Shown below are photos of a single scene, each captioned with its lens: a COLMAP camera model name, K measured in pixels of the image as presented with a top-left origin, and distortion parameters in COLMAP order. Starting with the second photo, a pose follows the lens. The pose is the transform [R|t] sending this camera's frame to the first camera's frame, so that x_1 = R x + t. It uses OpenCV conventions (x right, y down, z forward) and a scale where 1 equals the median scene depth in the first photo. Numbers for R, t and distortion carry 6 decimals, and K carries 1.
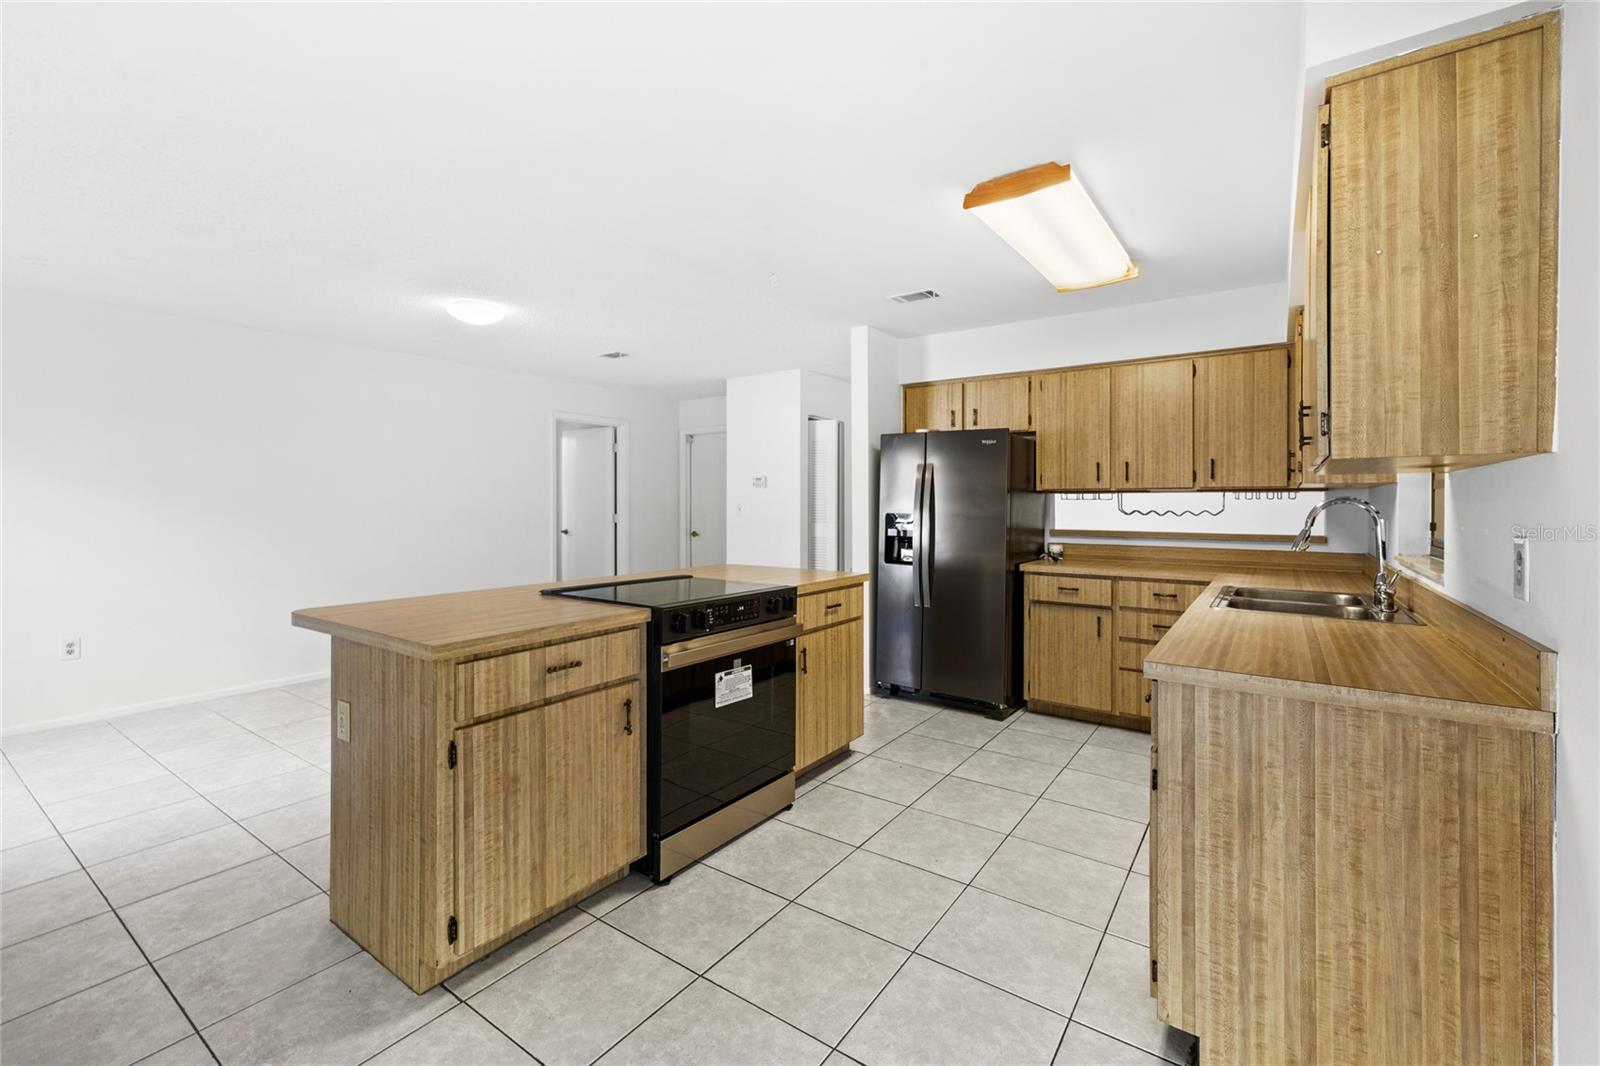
lens RADIAL K [[686.4, 0, 792.0], [0, 686.4, 504.8], [0, 0, 1]] dist [0.000580, -0.000022]
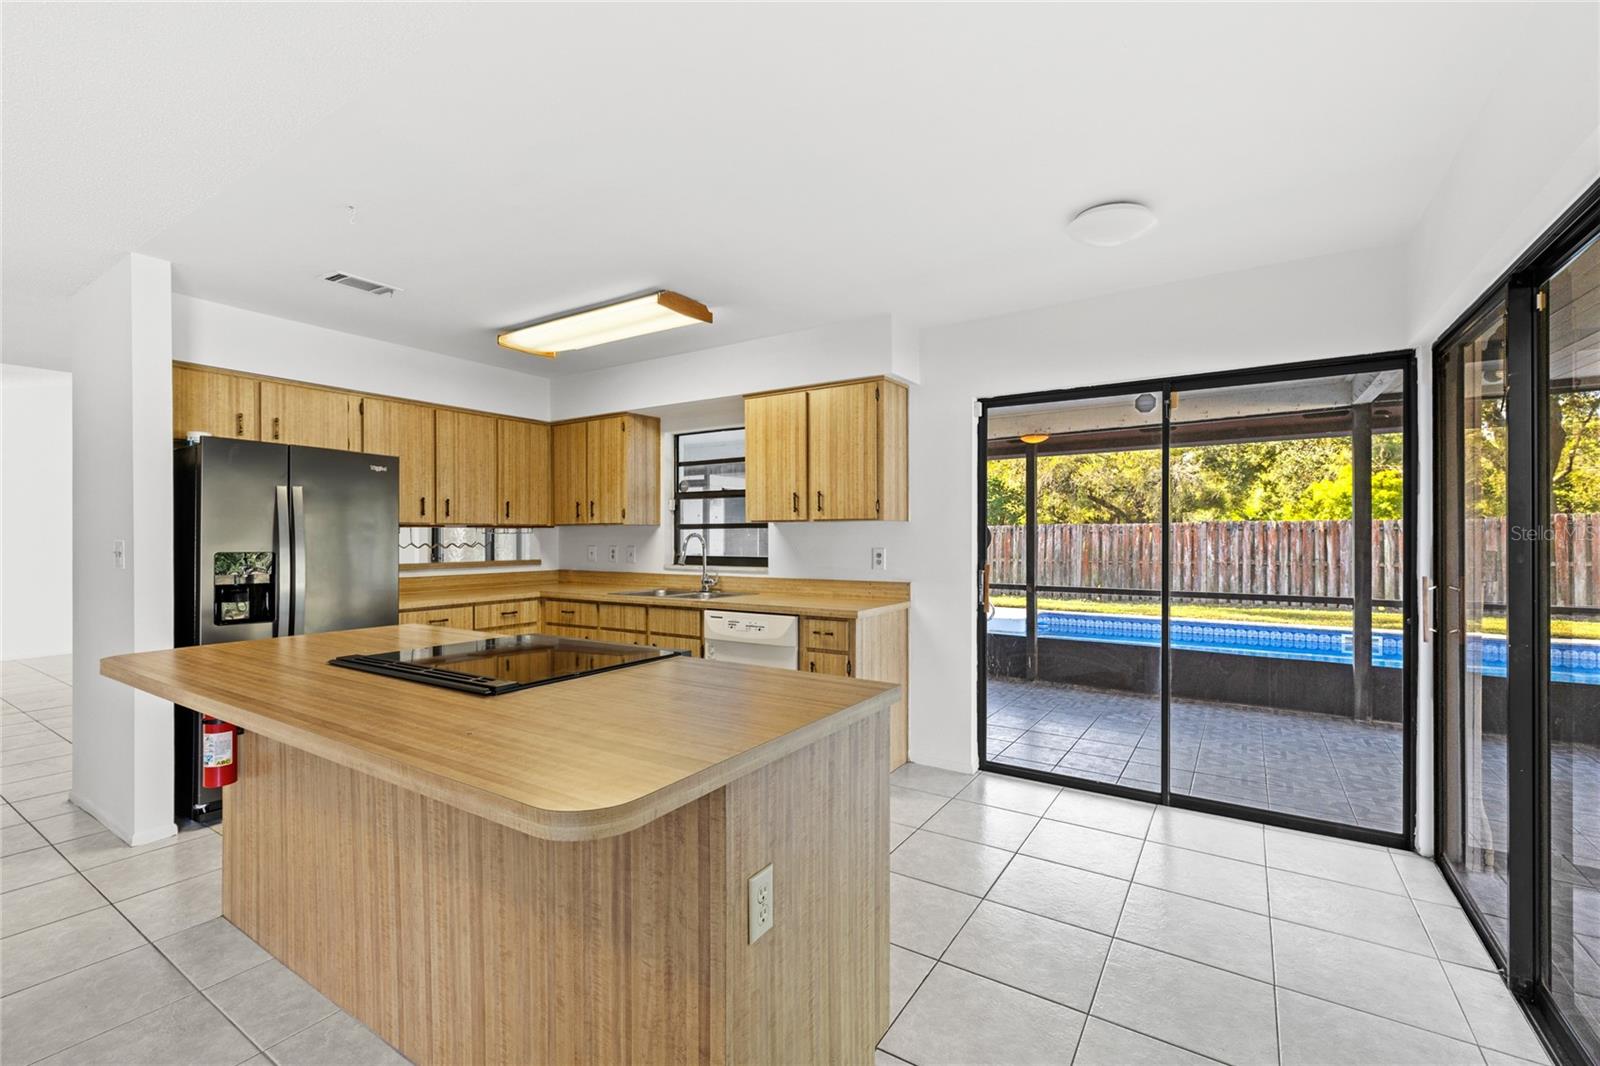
lens RADIAL K [[688.2, 0, 798.1], [0, 688.2, 535.7], [0, 0, 1]] dist [0.001087, 0.000077]
pose [[-0.041081, -0.000821, 0.999155, -0.650185], [0.000705, 0.999999, 0.000850, -0.004712], [-0.999156, 0.000740, -0.041080, 0.508536]]
